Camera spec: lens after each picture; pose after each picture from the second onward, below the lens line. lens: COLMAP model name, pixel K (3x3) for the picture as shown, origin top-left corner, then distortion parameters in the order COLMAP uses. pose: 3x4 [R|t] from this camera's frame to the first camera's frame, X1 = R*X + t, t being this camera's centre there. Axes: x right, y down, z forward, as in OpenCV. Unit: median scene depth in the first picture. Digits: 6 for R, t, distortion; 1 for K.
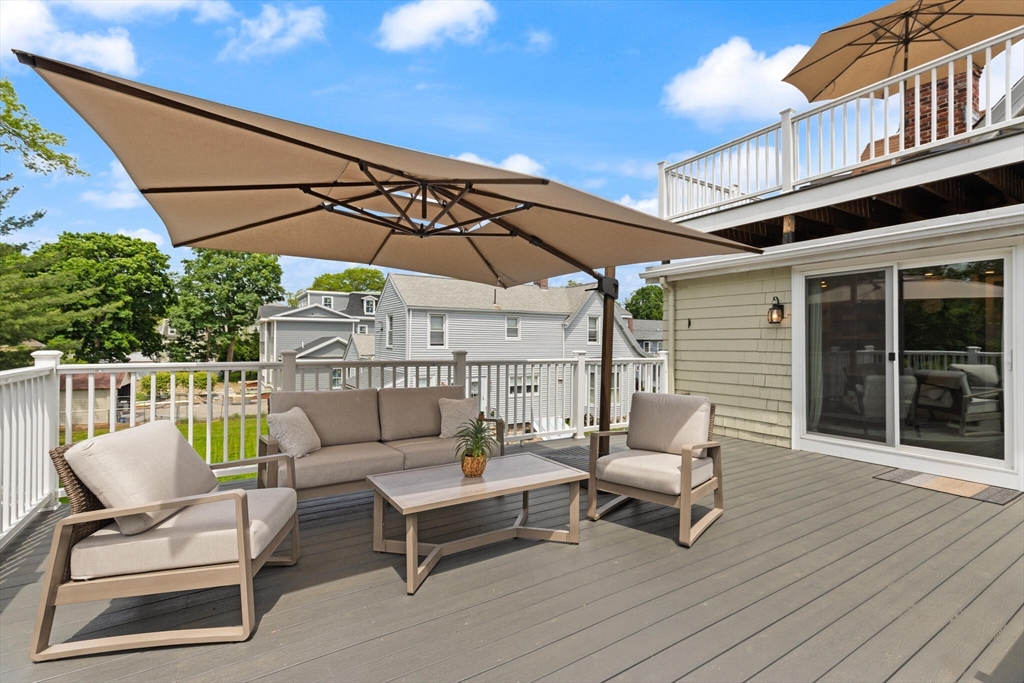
lens RADIAL K [[465.9, 0, 512.9], [0, 465.9, 336.4], [0, 0, 1]] dist [-0.000112, -0.000390]
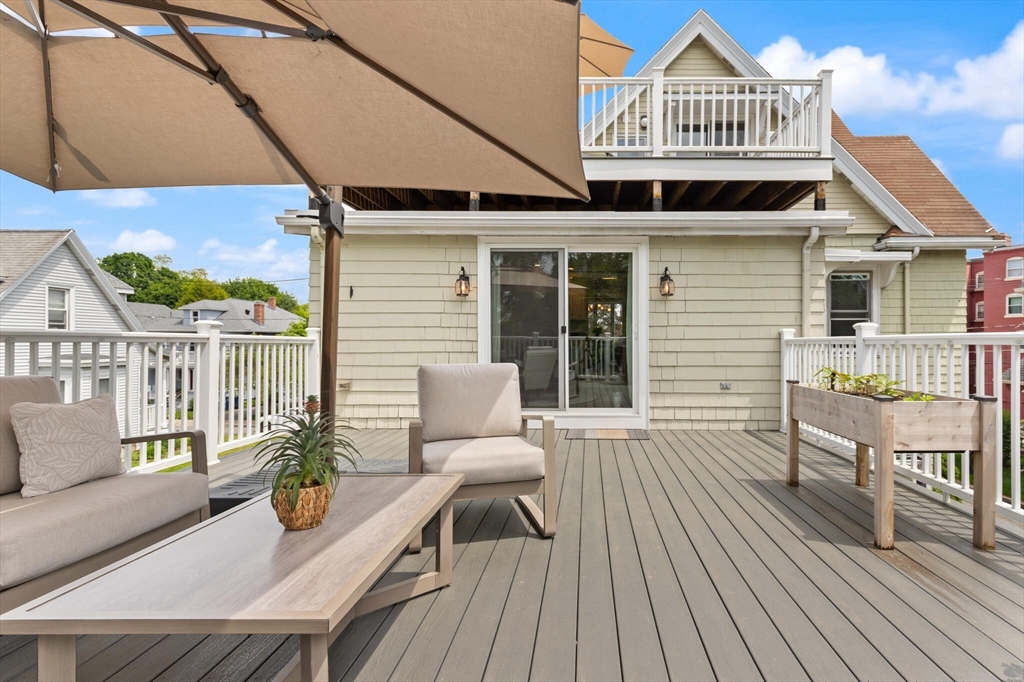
lens RADIAL K [[541.1, 0, 584.7], [0, 541.1, 339.7], [0, 0, 1]] dist [0.001568, 0.000578]
pose [[0.533203, 0.000300, 0.845987, -0.217290], [-0.011233, 0.999914, 0.006726, 0.050164], [-0.845913, -0.013089, 0.533161, 0.234622]]
